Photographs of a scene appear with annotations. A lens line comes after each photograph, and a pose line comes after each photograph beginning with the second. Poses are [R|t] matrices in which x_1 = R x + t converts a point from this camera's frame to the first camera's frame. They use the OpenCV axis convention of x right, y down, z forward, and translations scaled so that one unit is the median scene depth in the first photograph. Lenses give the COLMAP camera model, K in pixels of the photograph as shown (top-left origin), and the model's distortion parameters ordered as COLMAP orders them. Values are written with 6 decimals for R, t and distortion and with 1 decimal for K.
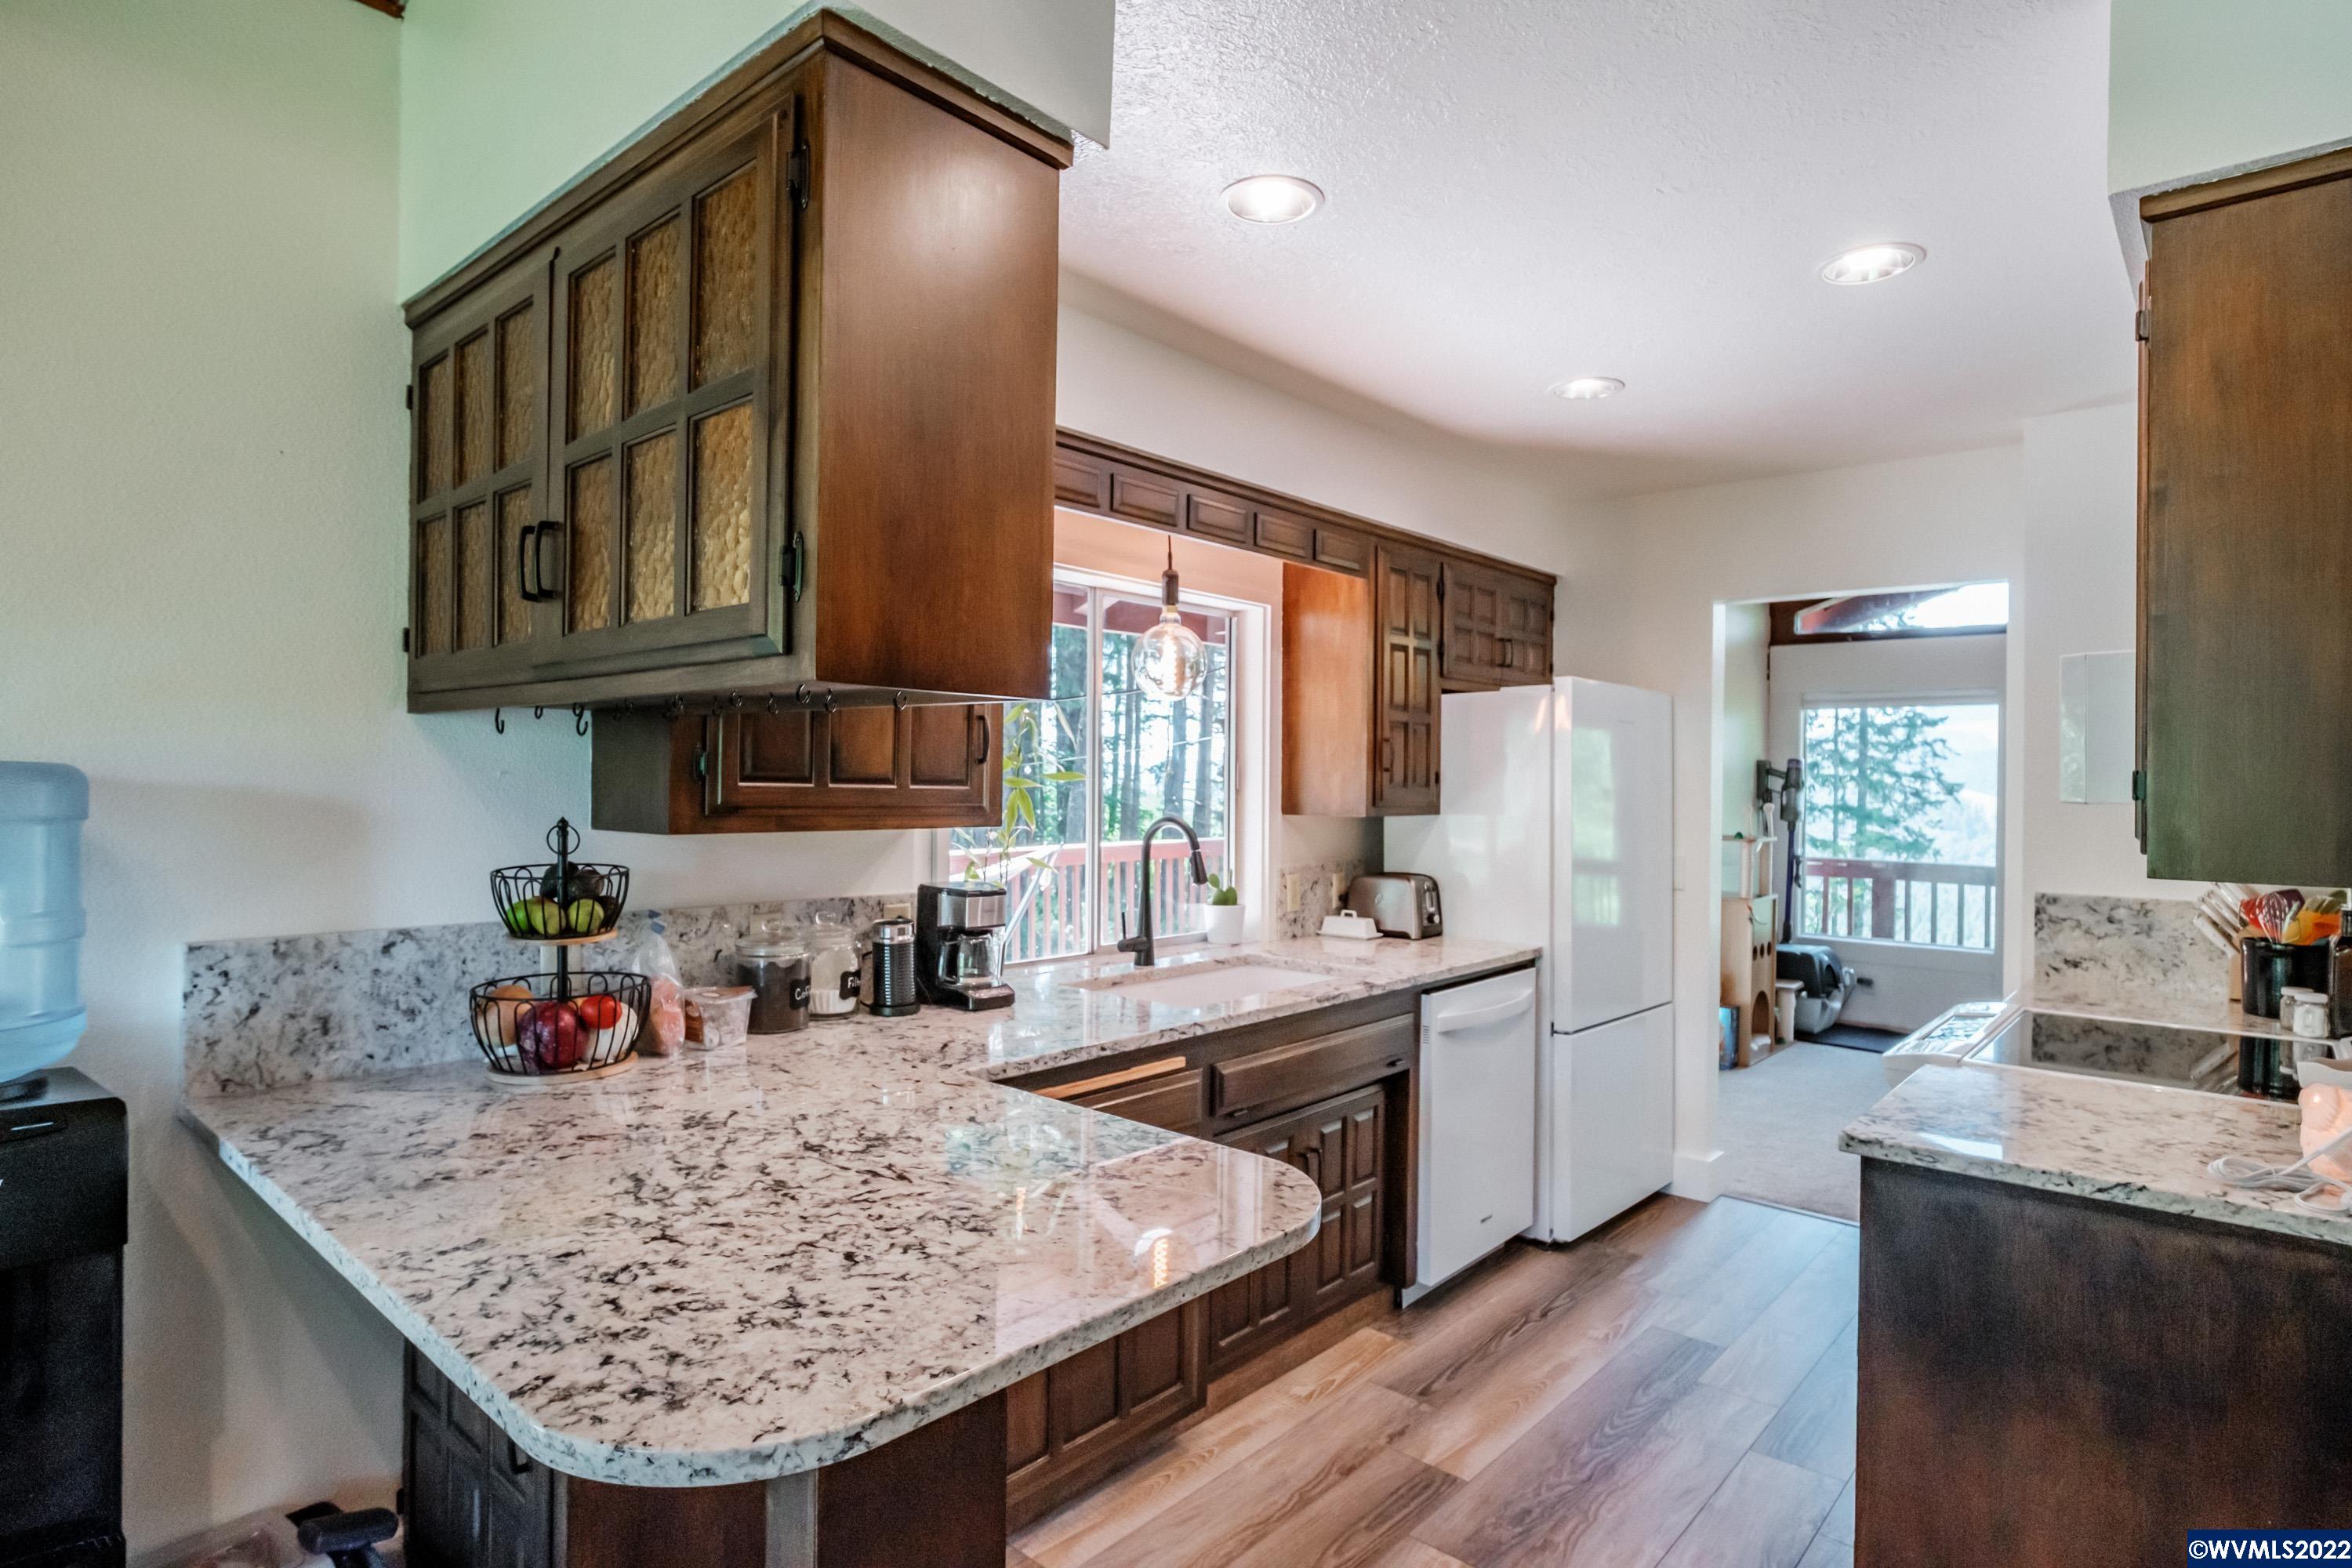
lens RADIAL K [[1229.8, 0, 1176.0], [0, 1229.8, 784.0], [0, 0, 1]] dist [-0.006406, -0.000480]
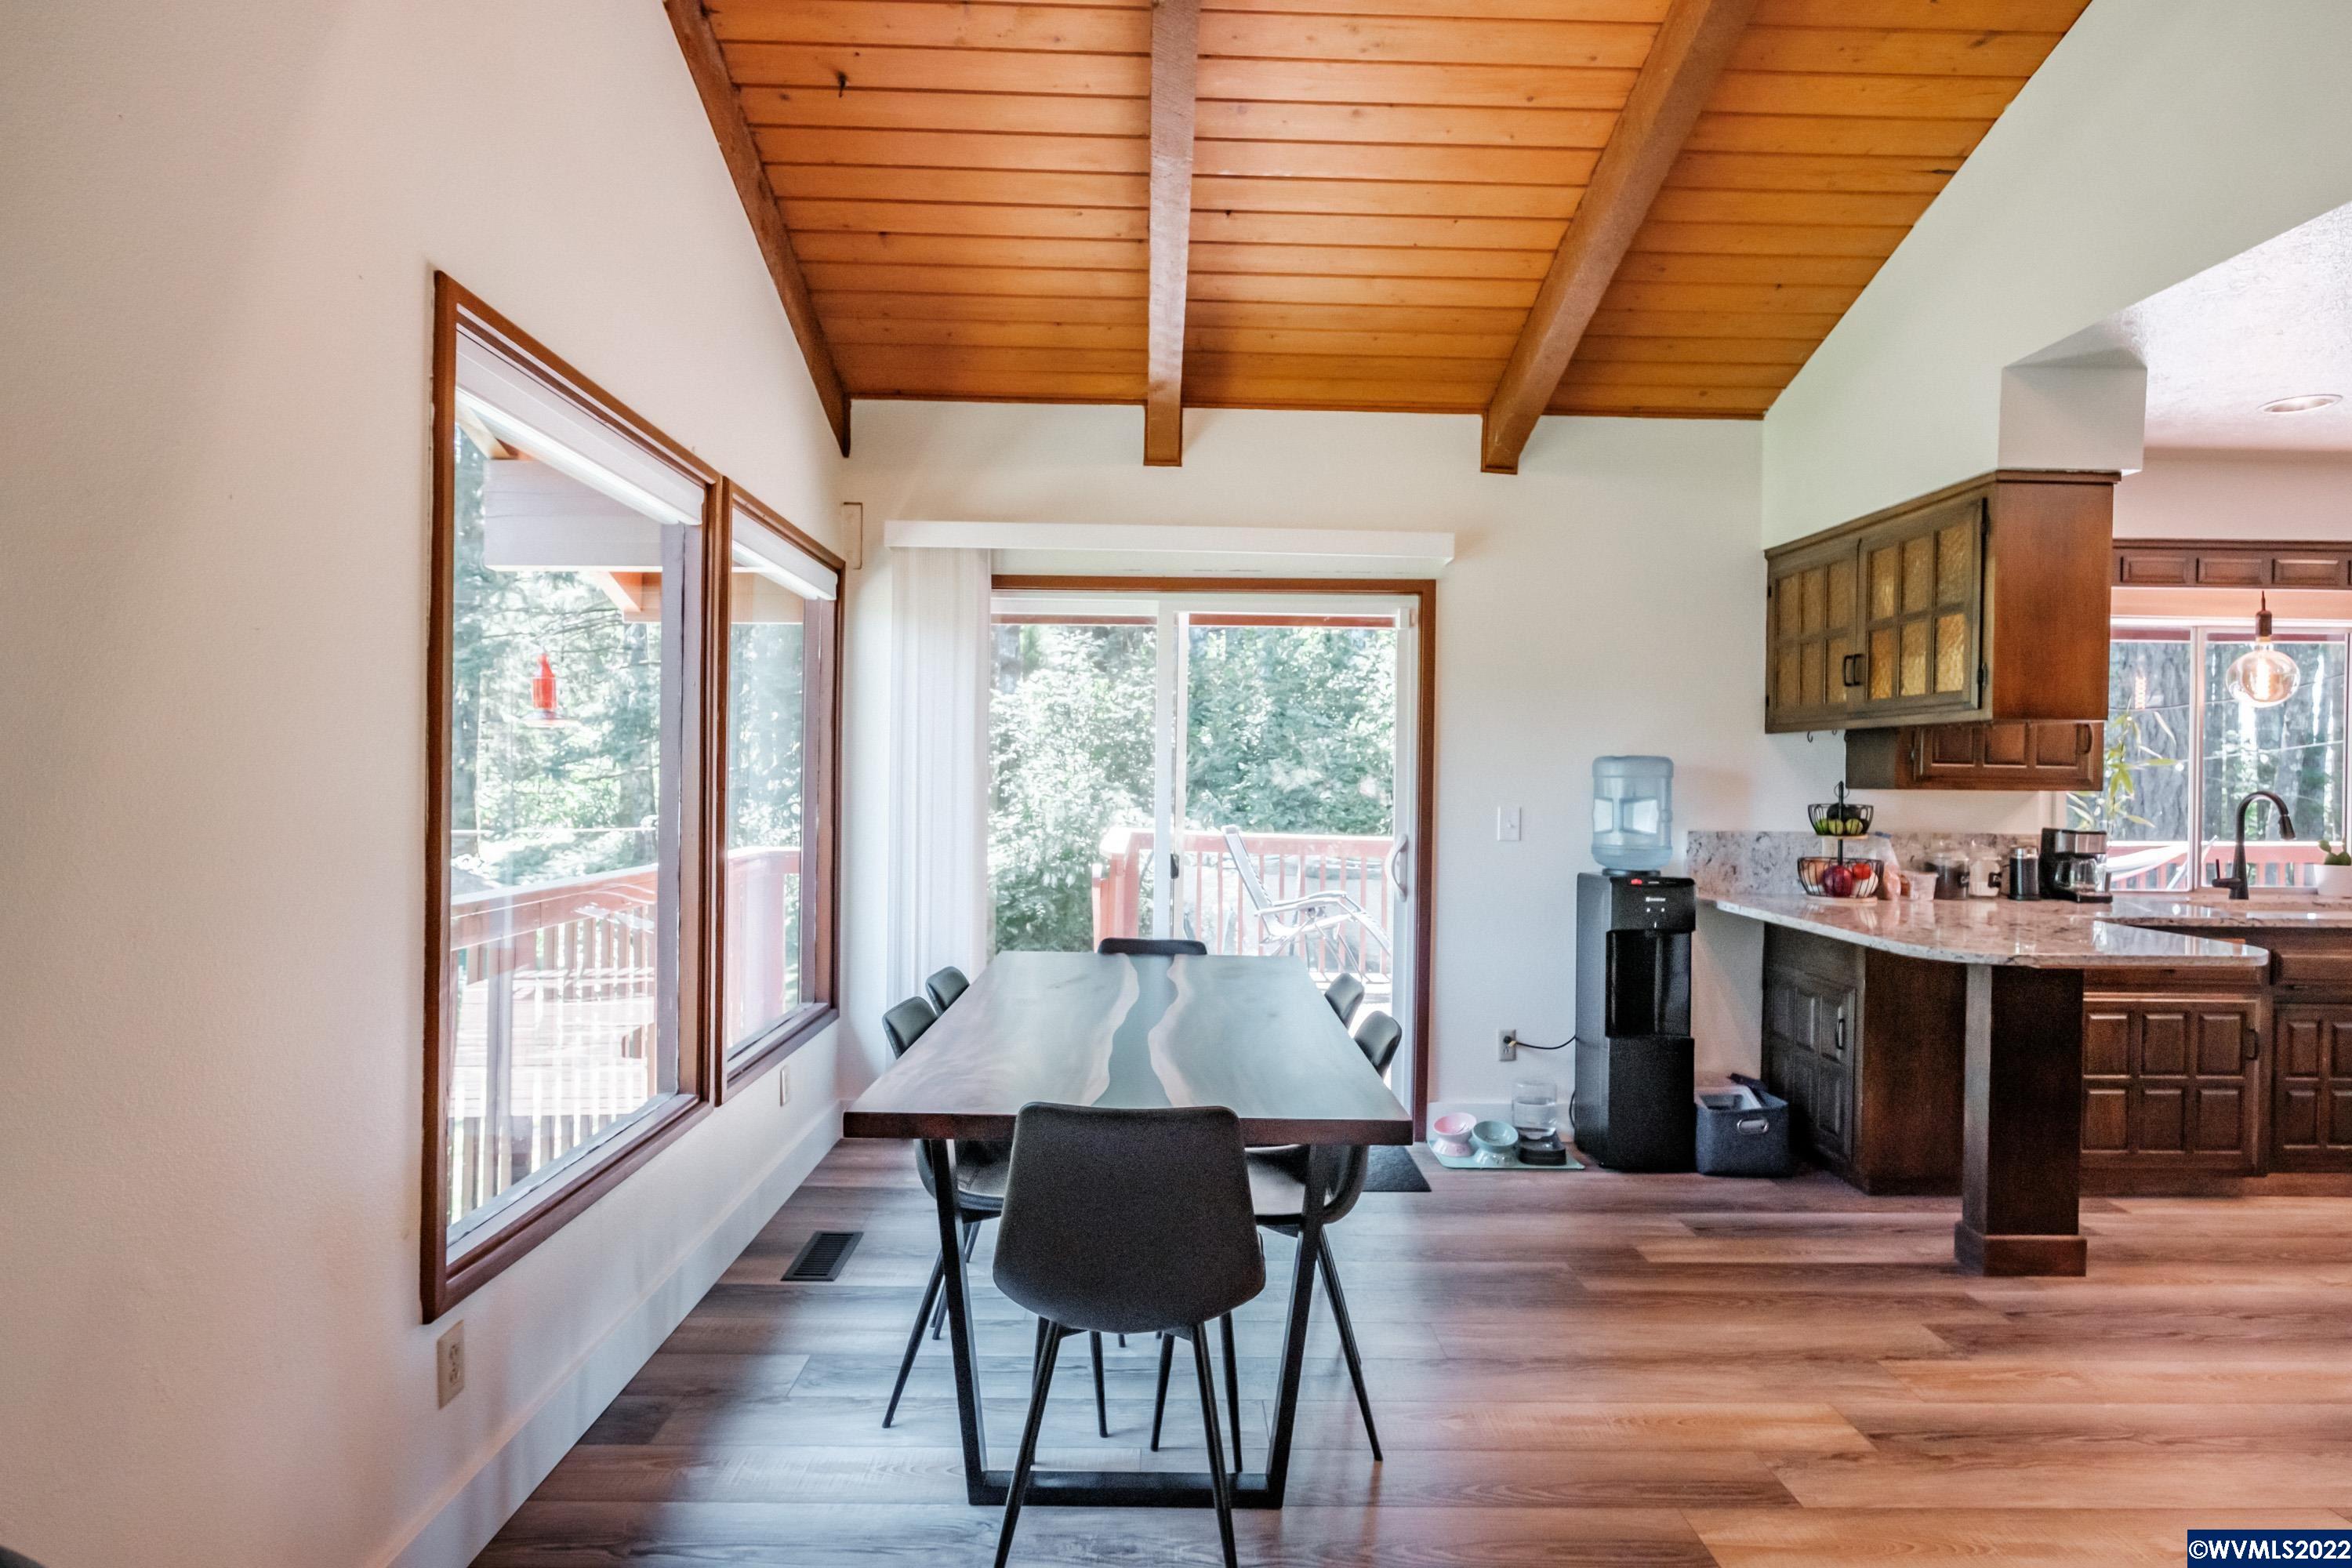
lens RADIAL K [[1233.0, 0, 1176.0], [0, 1233.0, 784.0], [0, 0, 1]] dist [-0.004211, 0.000060]
pose [[0.678896, -0.000355, -0.734234, 0.228449], [-0.005742, 0.999967, -0.005793, 0.041424], [0.734212, 0.008149, 0.678871, -1.038546]]
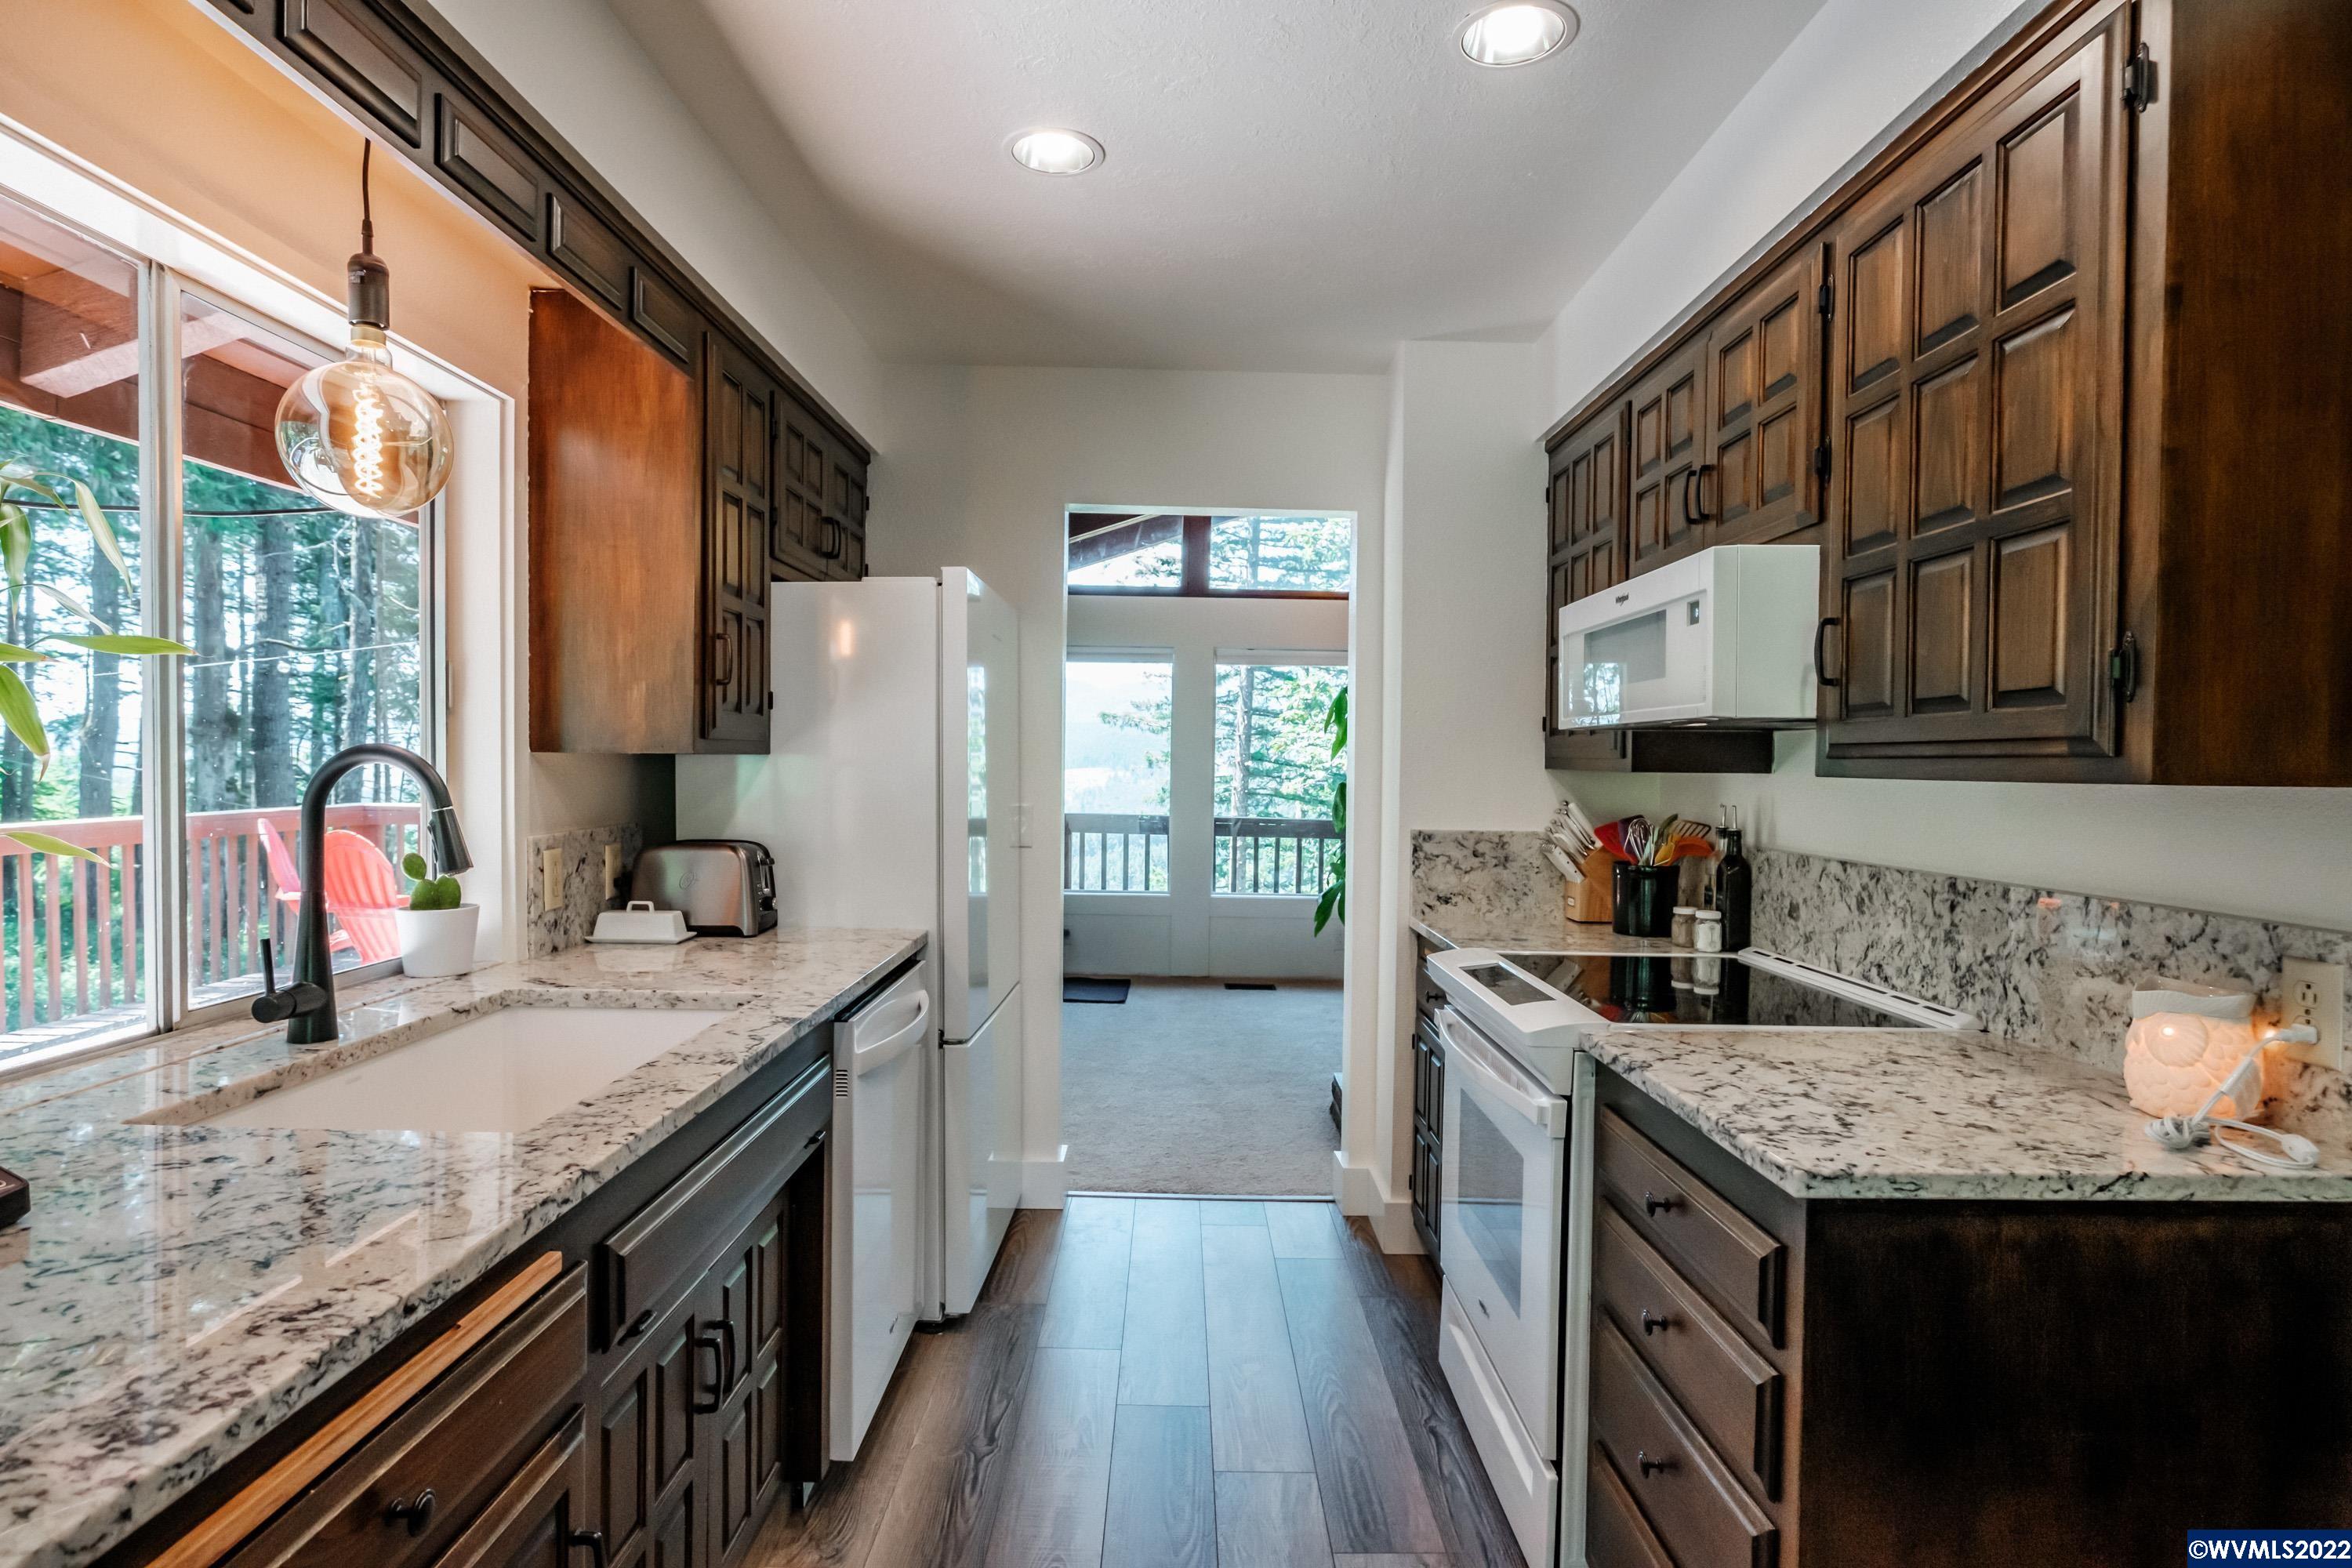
lens RADIAL K [[1229.8, 0, 1176.0], [0, 1229.8, 784.0], [0, 0, 1]] dist [-0.006406, -0.000480]
pose [[0.746596, -0.012409, 0.665162, -0.118960], [-0.004890, 0.999697, 0.024139, 0.036860], [-0.665260, -0.021275, 0.746309, 0.500739]]
